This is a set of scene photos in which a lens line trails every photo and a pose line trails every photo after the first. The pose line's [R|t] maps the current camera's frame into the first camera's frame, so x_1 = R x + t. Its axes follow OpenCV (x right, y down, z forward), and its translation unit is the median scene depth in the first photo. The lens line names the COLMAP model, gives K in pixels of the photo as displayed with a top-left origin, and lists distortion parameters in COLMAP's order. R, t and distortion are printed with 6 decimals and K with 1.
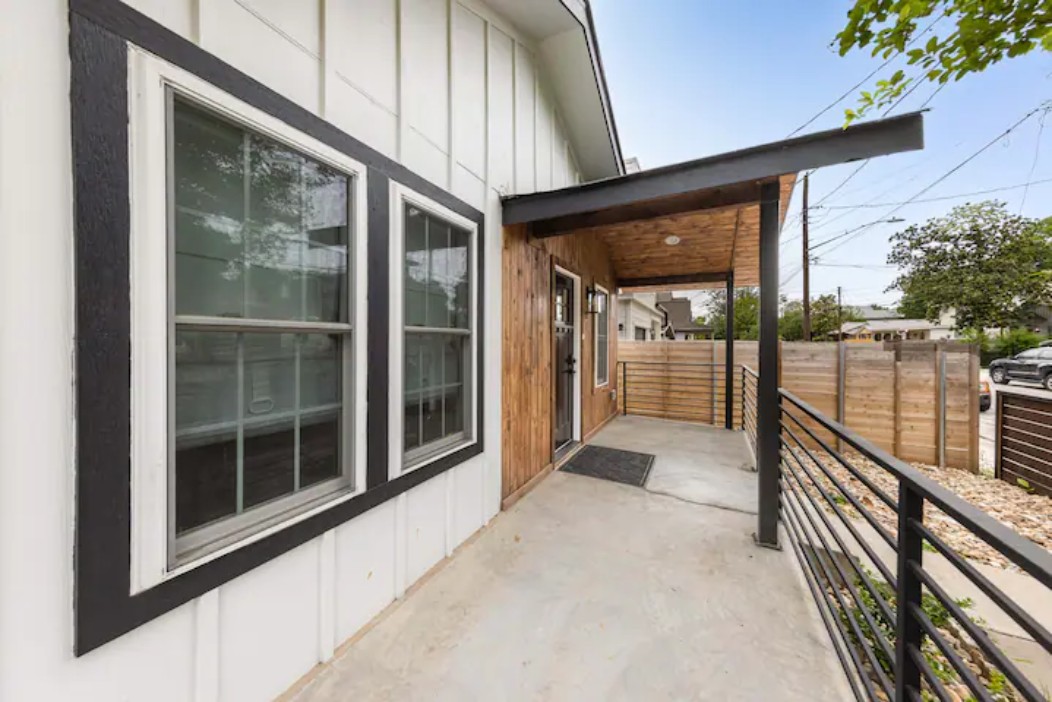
lens RADIAL K [[364.2, 0, 530.0], [0, 364.2, 343.9], [0, 0, 1]] dist [0.002207, 0.000161]
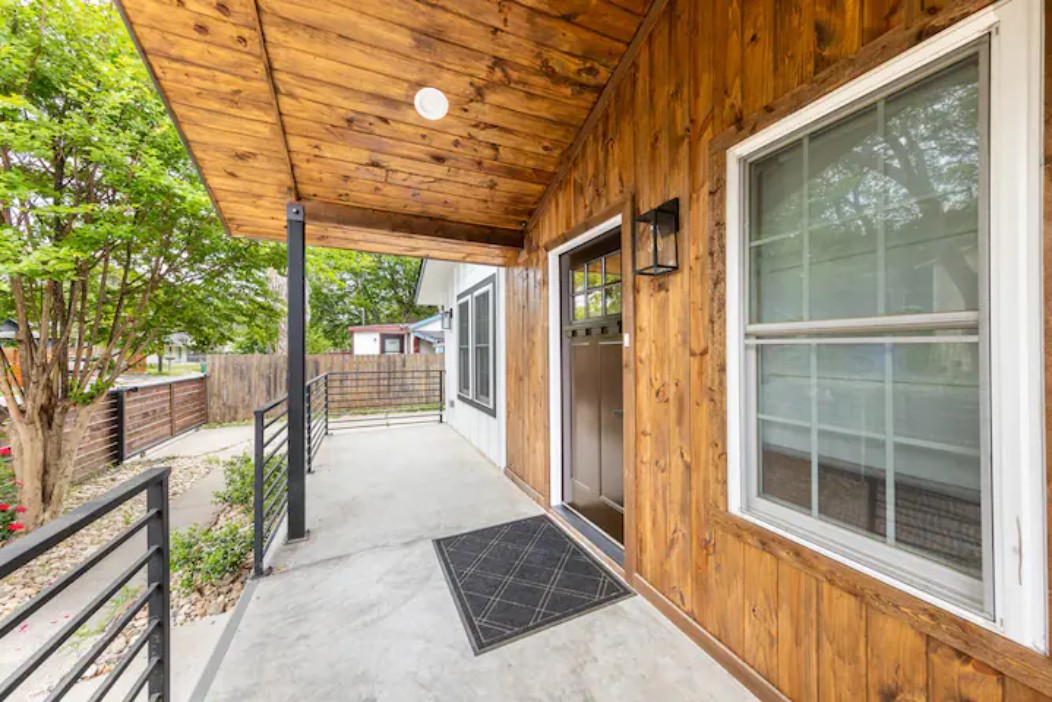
lens RADIAL K [[364.2, 0, 530.0], [0, 364.2, 343.9], [0, 0, 1]] dist [0.002207, 0.000161]
pose [[-0.652820, -0.003842, -0.757504, 0.777192], [0.002717, 0.999969, -0.007413, -0.017706], [0.757509, -0.006897, -0.652789, 1.690438]]
